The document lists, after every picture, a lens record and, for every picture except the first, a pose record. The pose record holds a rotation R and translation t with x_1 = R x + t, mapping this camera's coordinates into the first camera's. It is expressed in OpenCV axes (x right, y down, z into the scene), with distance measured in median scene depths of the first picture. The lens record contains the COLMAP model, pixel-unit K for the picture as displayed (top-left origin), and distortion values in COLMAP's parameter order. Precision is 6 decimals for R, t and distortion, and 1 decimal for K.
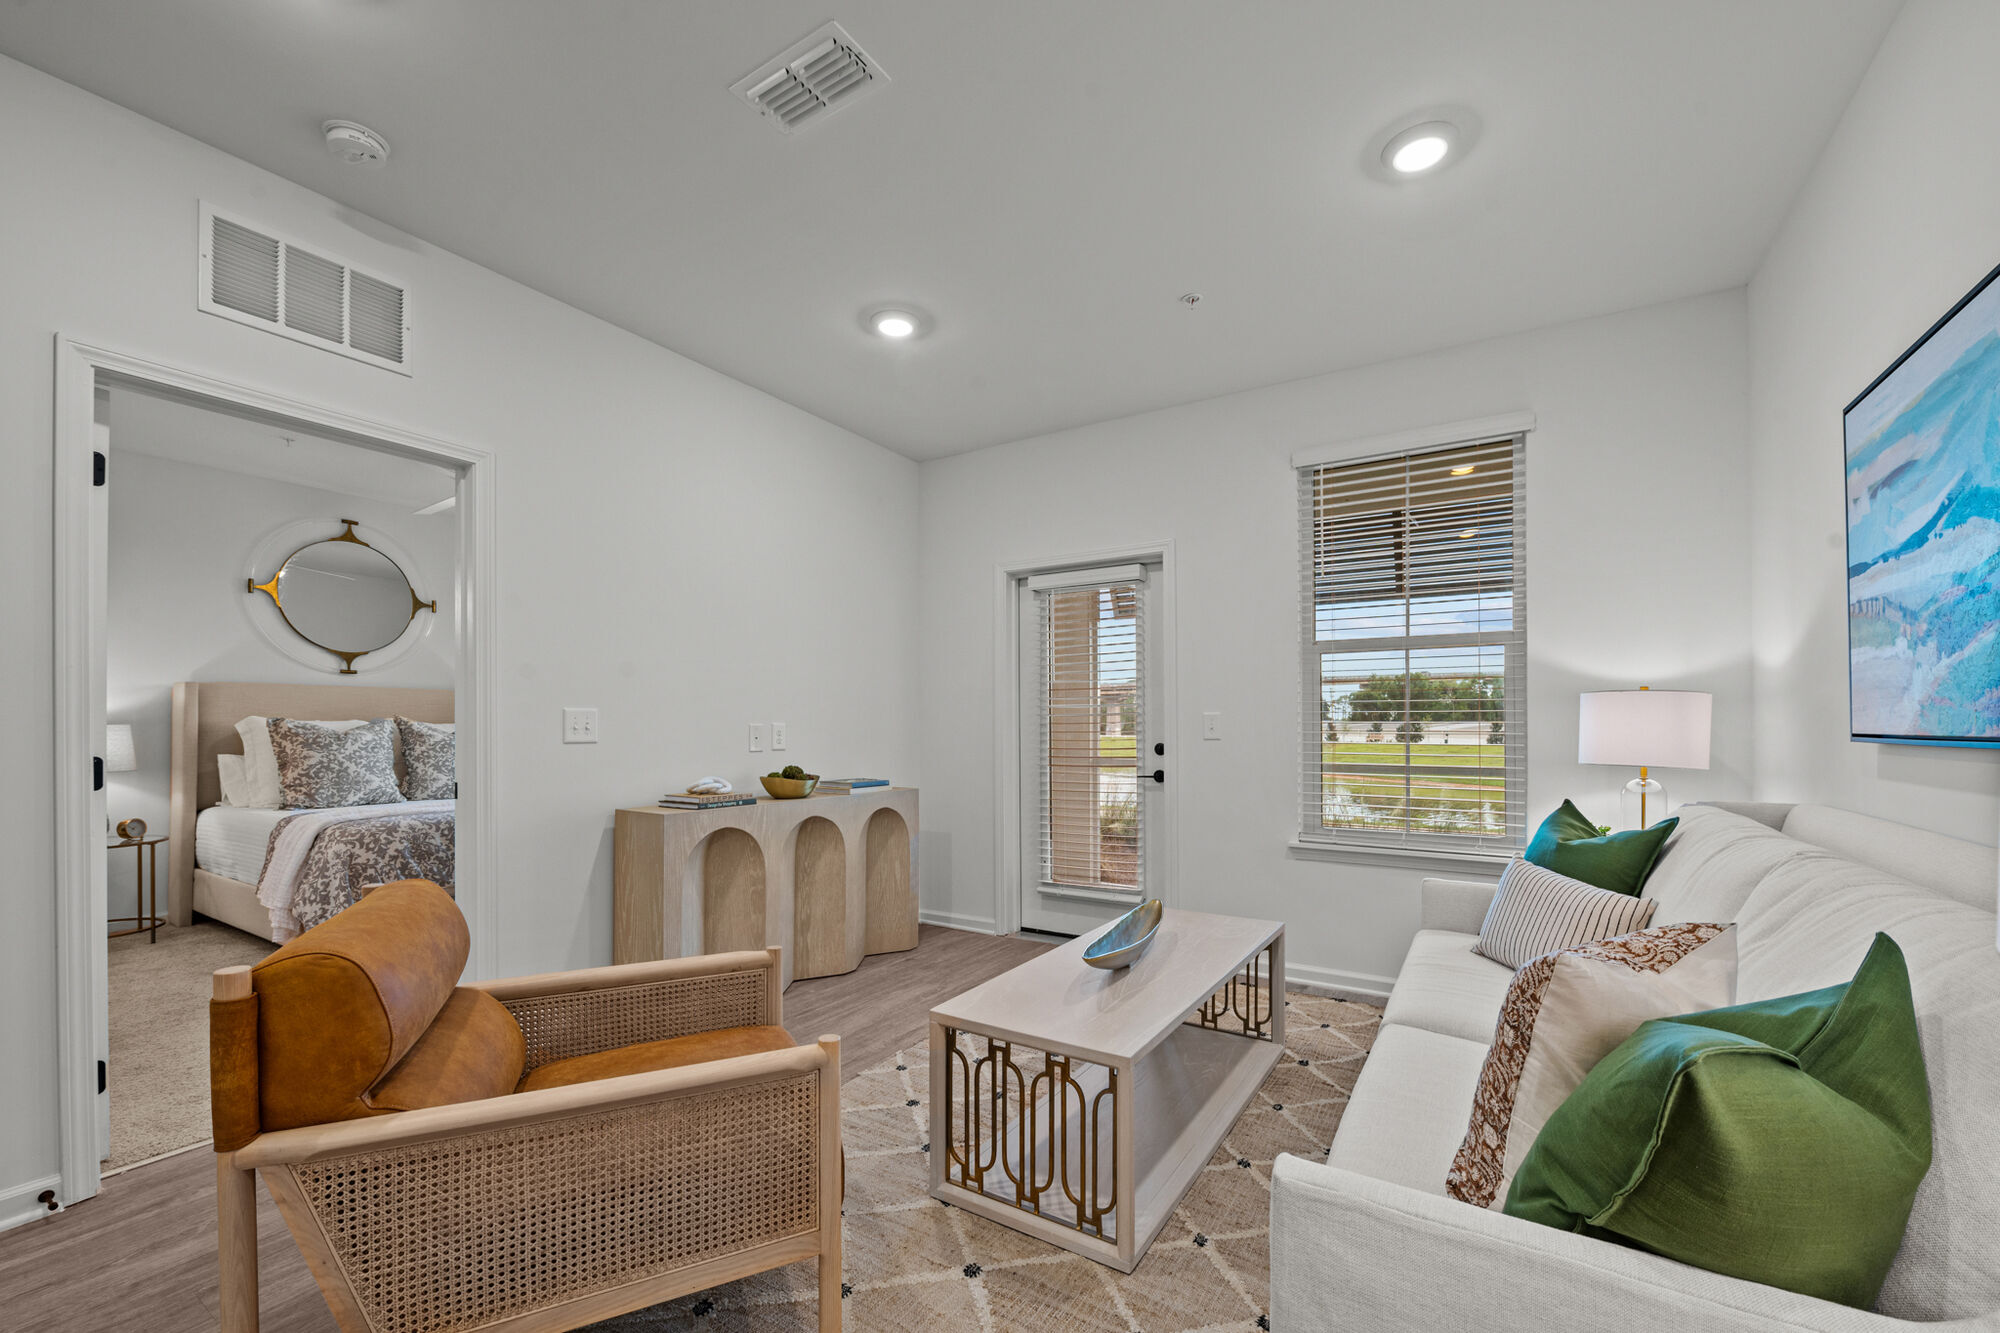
lens RADIAL K [[812.5, 0, 990.0], [0, 812.5, 718.0], [0, 0, 1]] dist [0.001286, 0.000343]
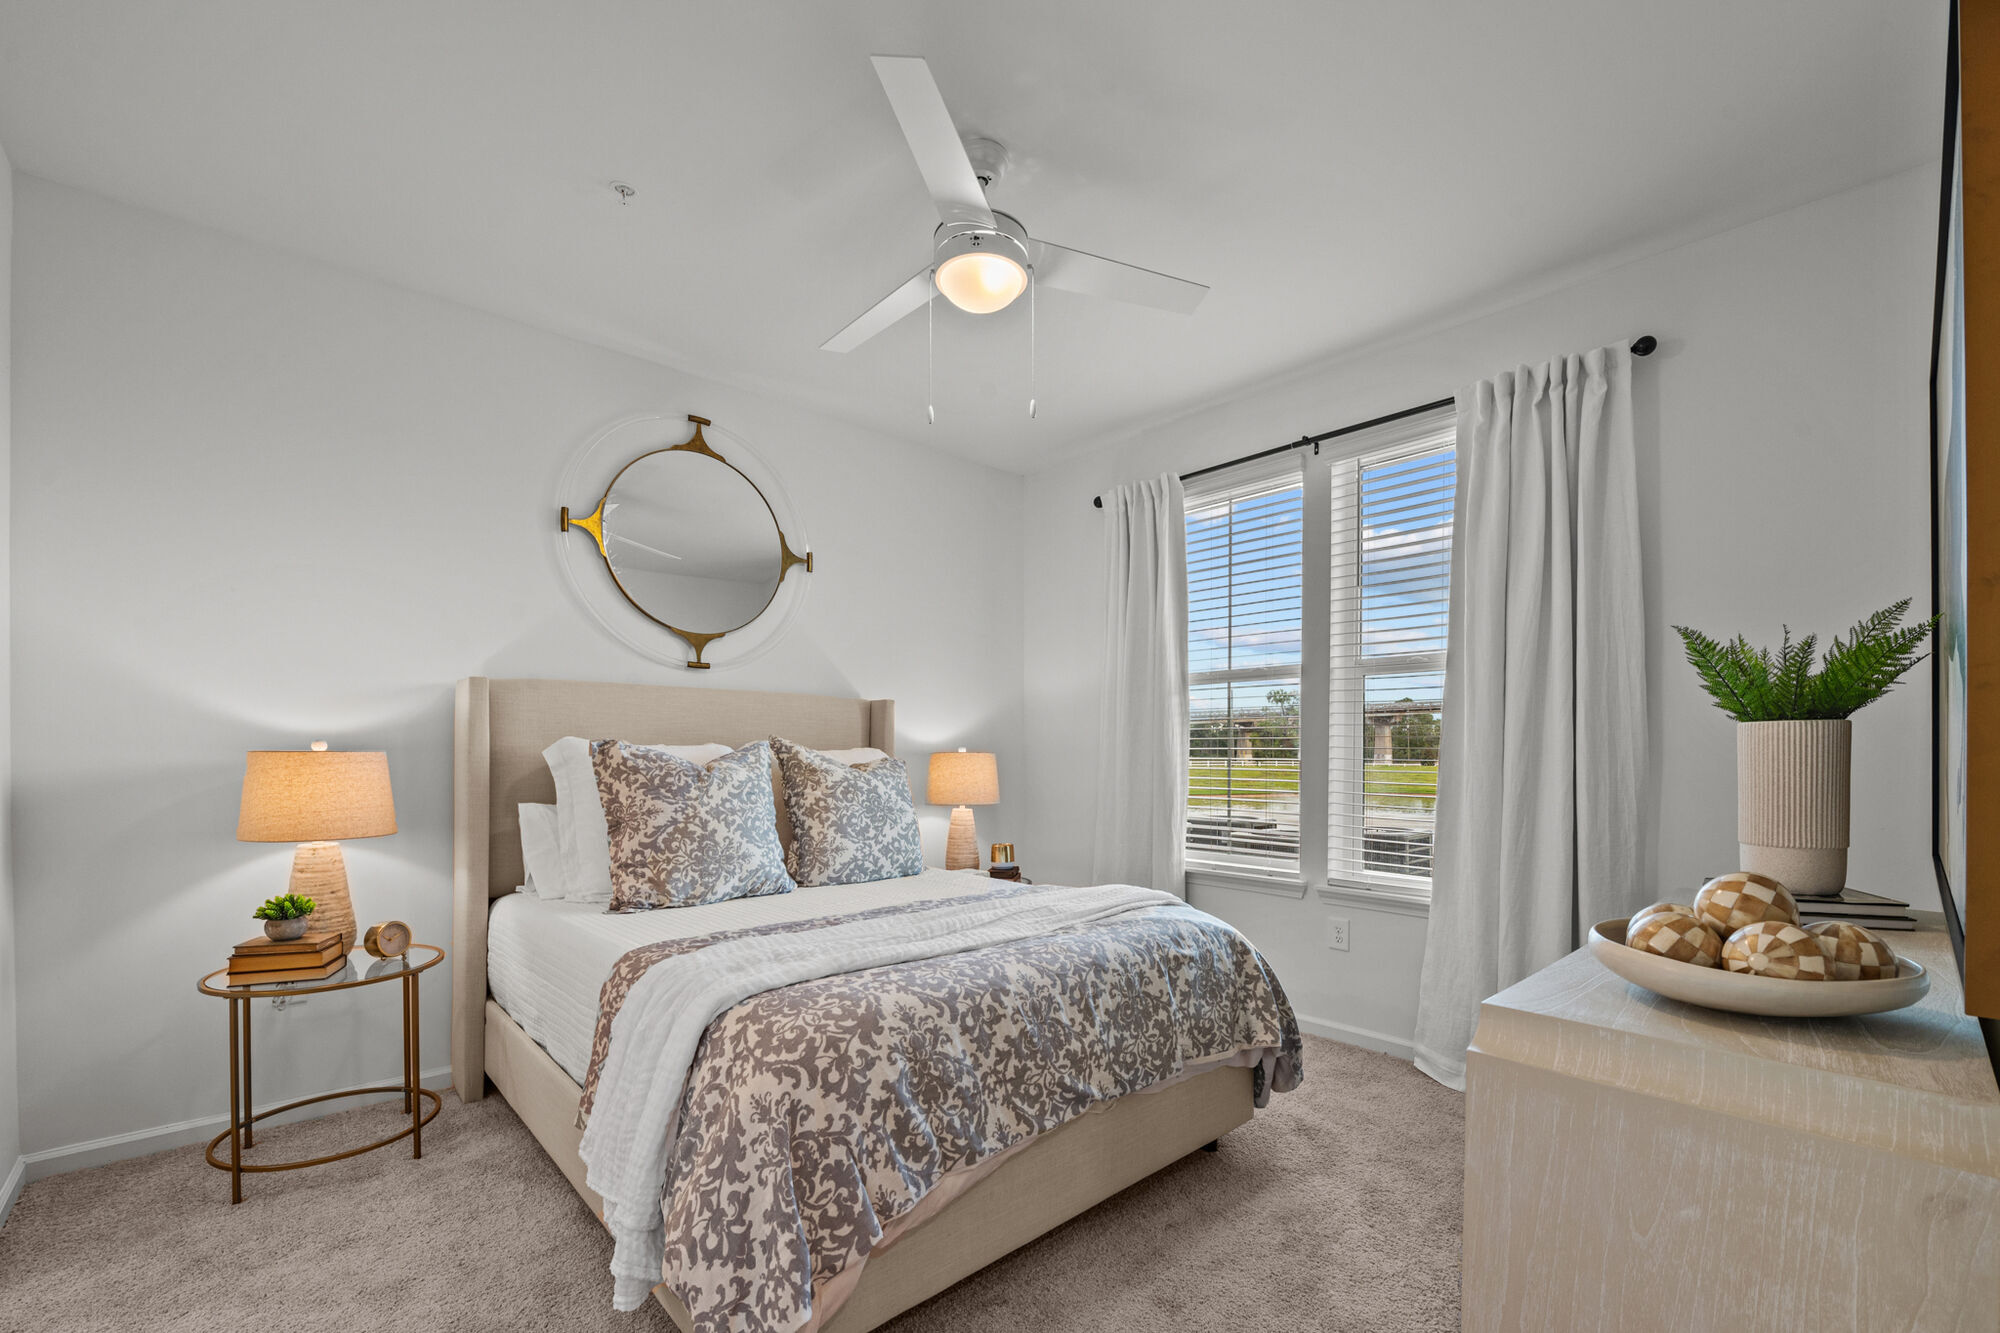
lens RADIAL K [[837.7, 0, 1001.9], [0, 837.7, 755.3], [0, 0, 1]] dist [-0.000872, -0.000122]
pose [[0.966571, 0.004665, -0.256358, -0.470683], [-0.001403, 0.999916, 0.012905, 0.002857], [0.256396, -0.012114, 0.966496, 0.519749]]
